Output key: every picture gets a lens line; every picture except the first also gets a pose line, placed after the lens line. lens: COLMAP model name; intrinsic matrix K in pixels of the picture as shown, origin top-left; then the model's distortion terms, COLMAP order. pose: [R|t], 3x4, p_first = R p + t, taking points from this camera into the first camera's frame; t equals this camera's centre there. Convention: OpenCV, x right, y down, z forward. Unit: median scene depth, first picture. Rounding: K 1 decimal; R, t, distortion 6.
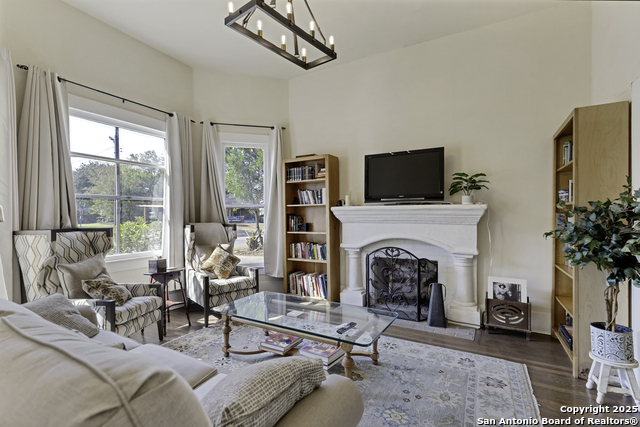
lens RADIAL K [[294.6, 0, 318.8], [0, 294.6, 215.7], [0, 0, 1]] dist [0.010964, -0.000003]
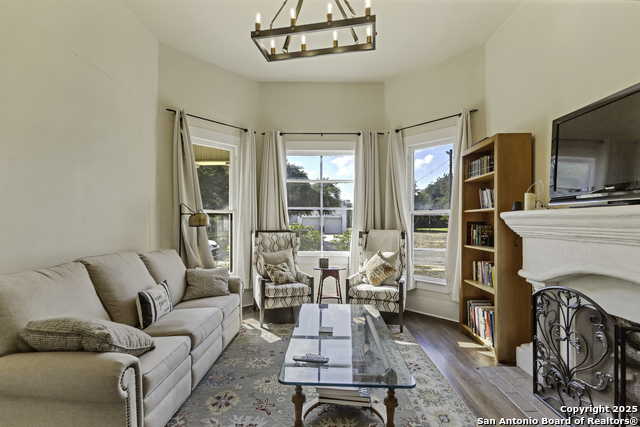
lens RADIAL K [[294.6, 0, 324.0], [0, 294.6, 222.6], [0, 0, 1]] dist [0.010964, -0.000003]
pose [[0.484558, 0.013380, -0.874657, 0.468198], [-0.010822, 0.999898, 0.009301, -0.009474], [0.874692, 0.004959, 0.484653, 0.356962]]
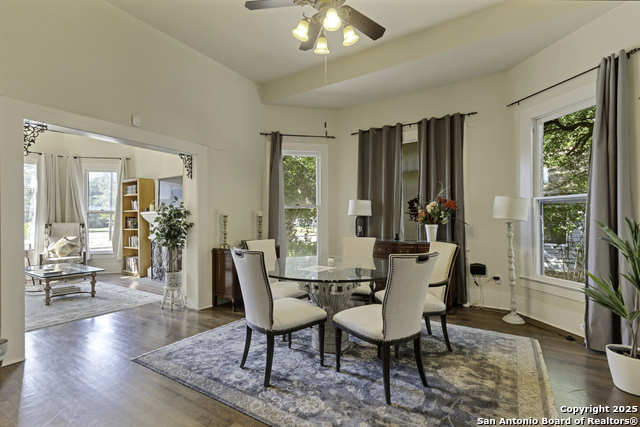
lens RADIAL K [[294.6, 0, 316.6], [0, 294.6, 215.9], [0, 0, 1]] dist [0.010964, -0.000003]
pose [[0.998403, -0.000676, -0.056483, 1.138561], [0.000096, 0.999947, -0.010269, 0.005696], [0.056487, 0.010247, 0.998351, -0.532198]]
